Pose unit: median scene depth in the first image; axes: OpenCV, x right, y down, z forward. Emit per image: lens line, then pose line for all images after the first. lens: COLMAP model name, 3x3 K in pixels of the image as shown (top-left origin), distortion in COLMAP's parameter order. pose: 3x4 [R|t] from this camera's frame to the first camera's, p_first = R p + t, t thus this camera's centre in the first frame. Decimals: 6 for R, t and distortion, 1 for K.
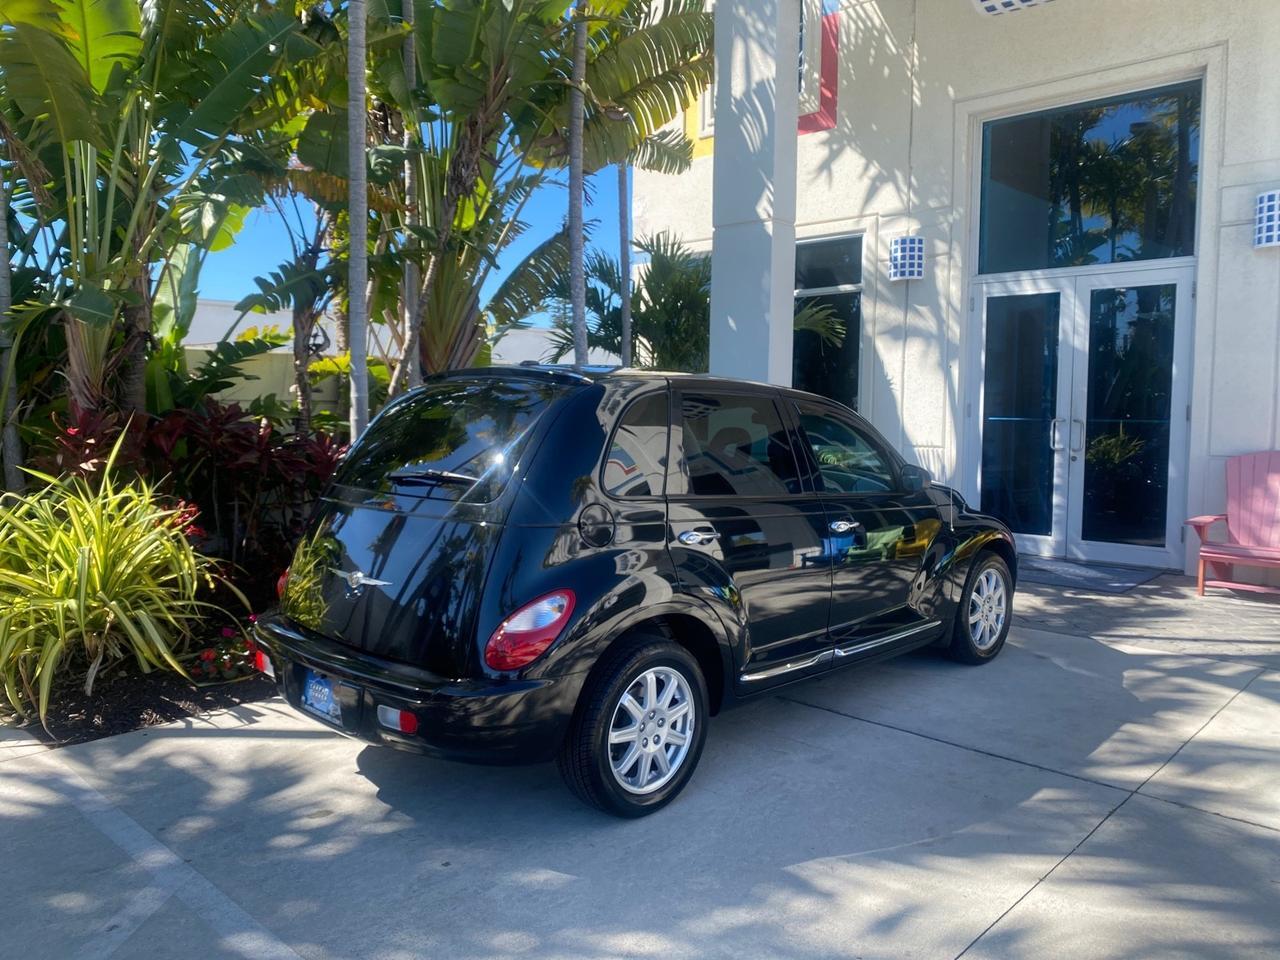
lens RADIAL K [[976.9, 0, 645.6], [0, 976.9, 473.7], [0, 0, 1]] dist [0.011771, 0.000333]
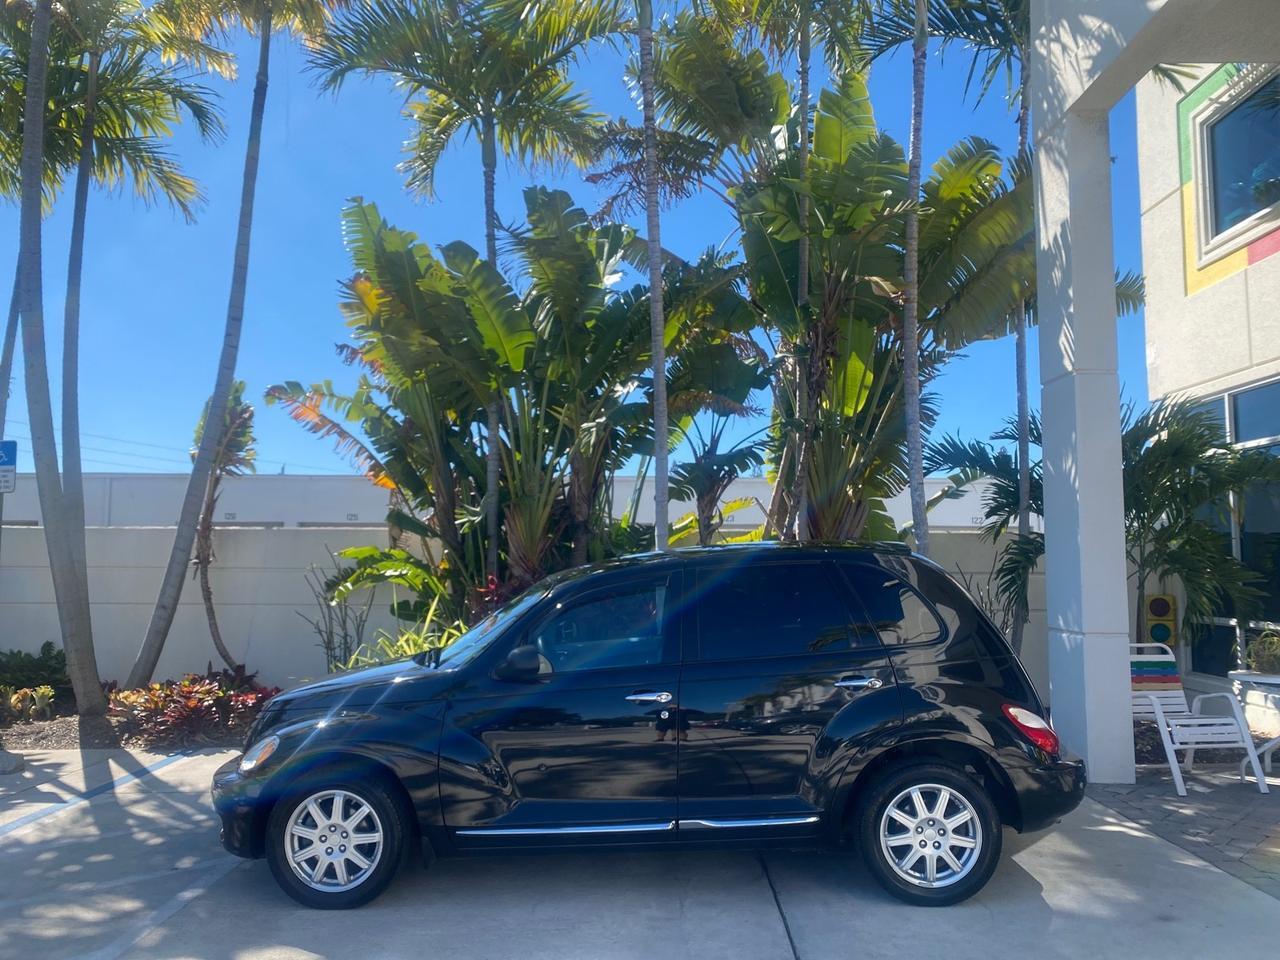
lens RADIAL K [[981.3, 0, 641.1], [0, 981.3, 471.8], [0, 0, 1]] dist [0.003948, 0.003759]
pose [[0.685979, -0.071501, -0.724100, 0.488753], [-0.052933, 0.987619, -0.147668, -0.012910], [0.725694, 0.139626, 0.673701, 0.106216]]
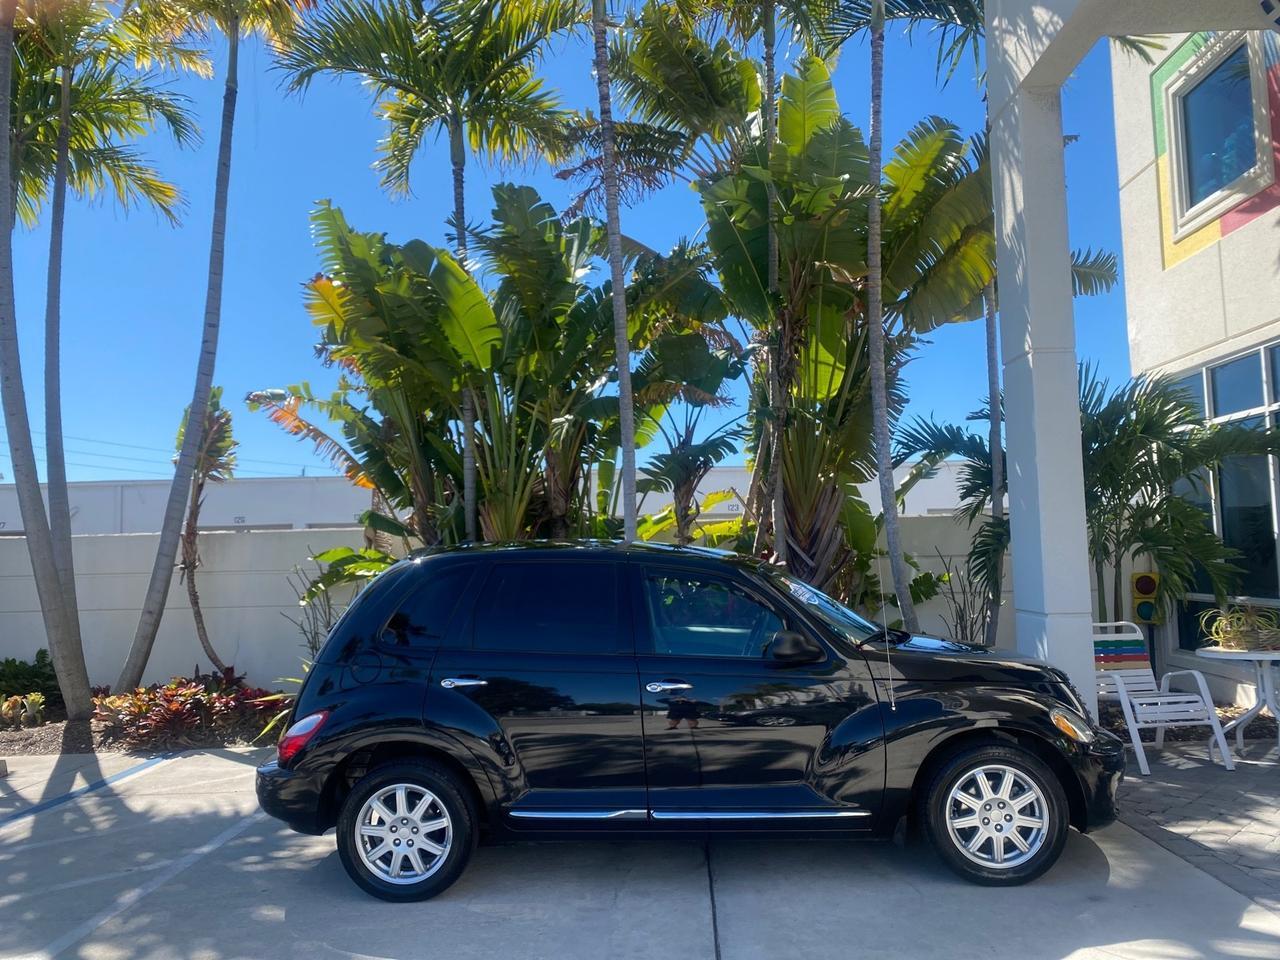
lens RADIAL K [[981.3, 0, 641.1], [0, 981.3, 471.8], [0, 0, 1]] dist [0.003948, 0.003759]
pose [[0.668279, -0.085282, -0.739006, 0.528871], [-0.025923, 0.990134, -0.137704, -0.016597], [0.743459, 0.111182, 0.659475, 0.145621]]
